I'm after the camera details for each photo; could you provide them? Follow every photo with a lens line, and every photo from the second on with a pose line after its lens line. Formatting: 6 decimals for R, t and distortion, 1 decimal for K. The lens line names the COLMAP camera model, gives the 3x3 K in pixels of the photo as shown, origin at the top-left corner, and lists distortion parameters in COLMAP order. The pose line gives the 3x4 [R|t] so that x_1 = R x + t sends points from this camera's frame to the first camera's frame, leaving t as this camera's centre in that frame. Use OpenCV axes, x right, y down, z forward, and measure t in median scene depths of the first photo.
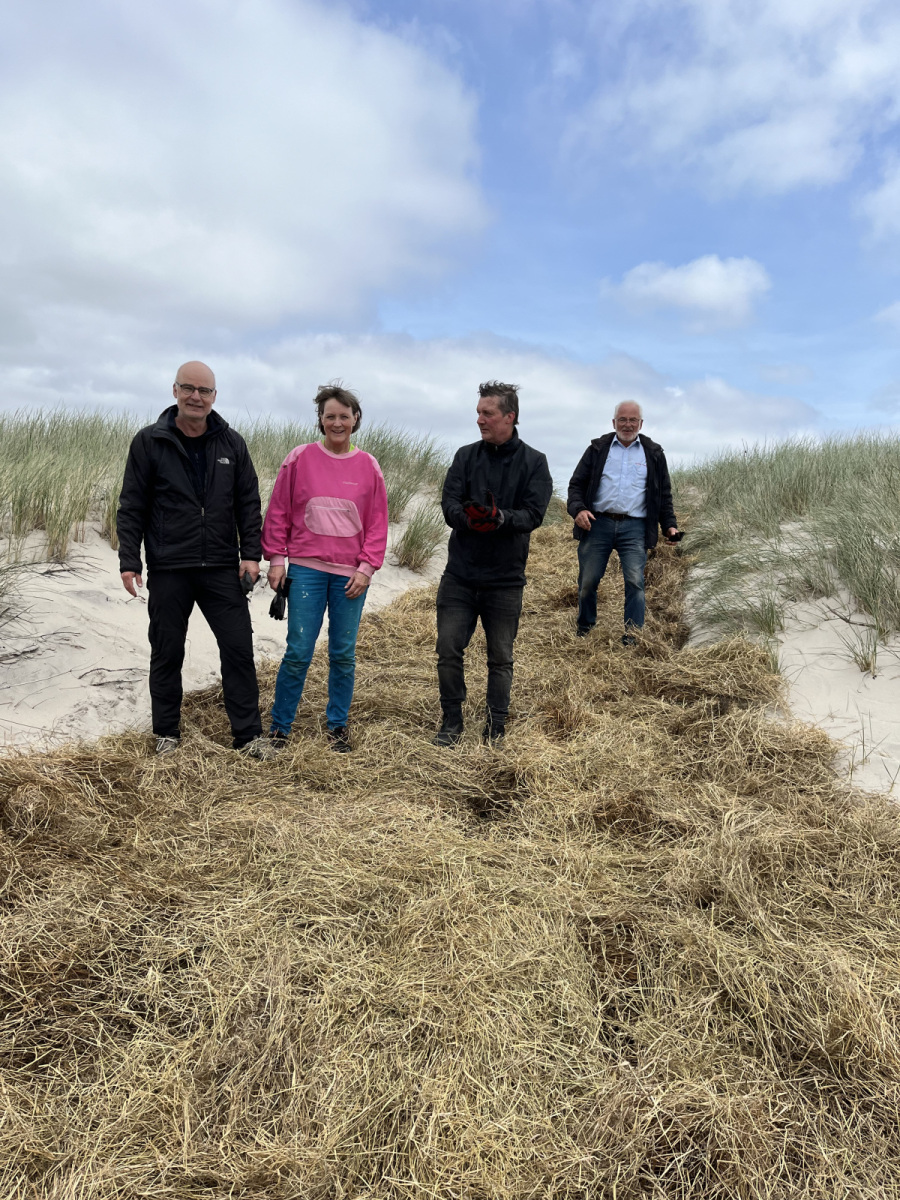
lens RADIAL K [[910.6, 0, 450.0], [0, 910.6, 600.0], [0, 0, 1]] dist [0.088123, 0.010142]
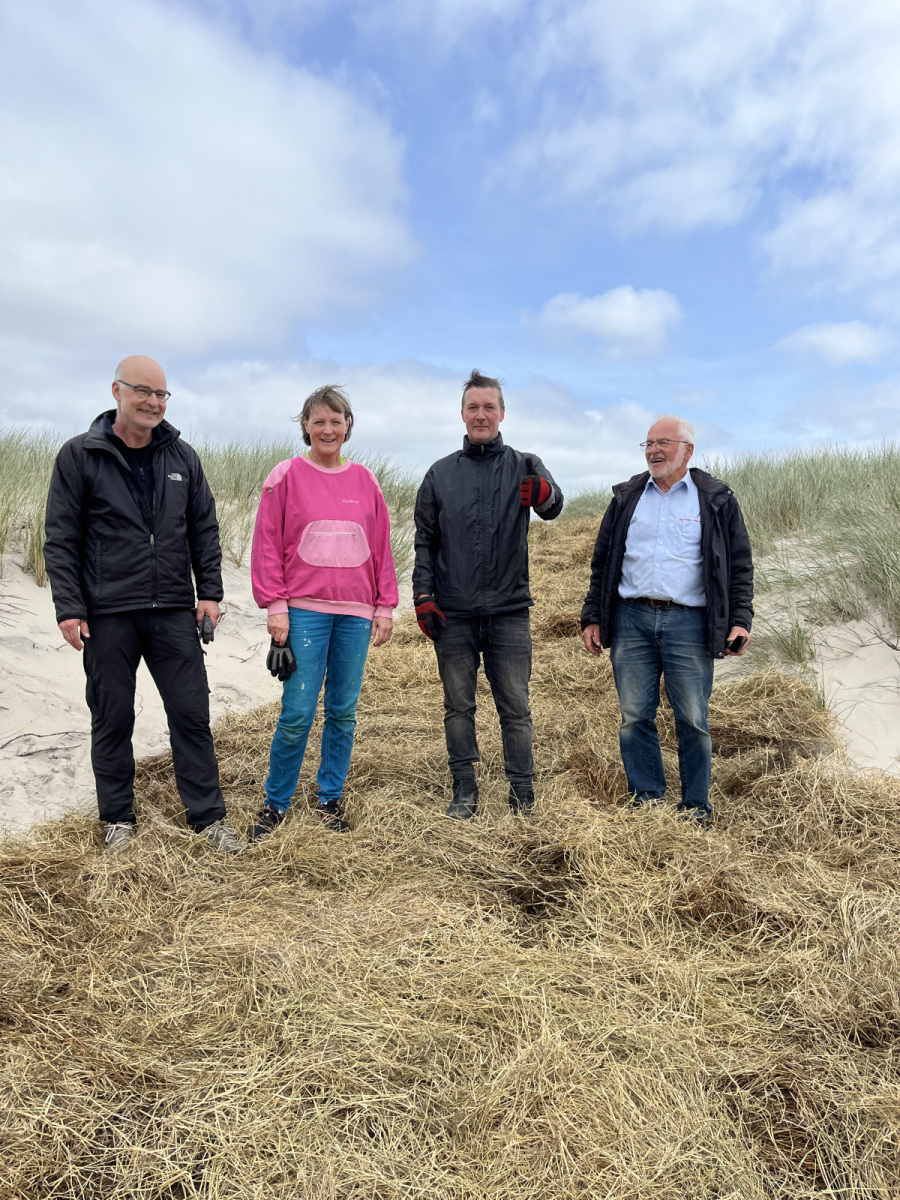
lens RADIAL K [[892.6, 0, 450.4], [0, 892.6, 582.6], [0, 0, 1]] dist [0.044809, -0.003815]
pose [[0.995377, -0.021955, 0.093507, -0.086313], [0.025965, 0.998785, -0.041890, -0.017664], [-0.092473, 0.044124, 0.994737, 0.181255]]
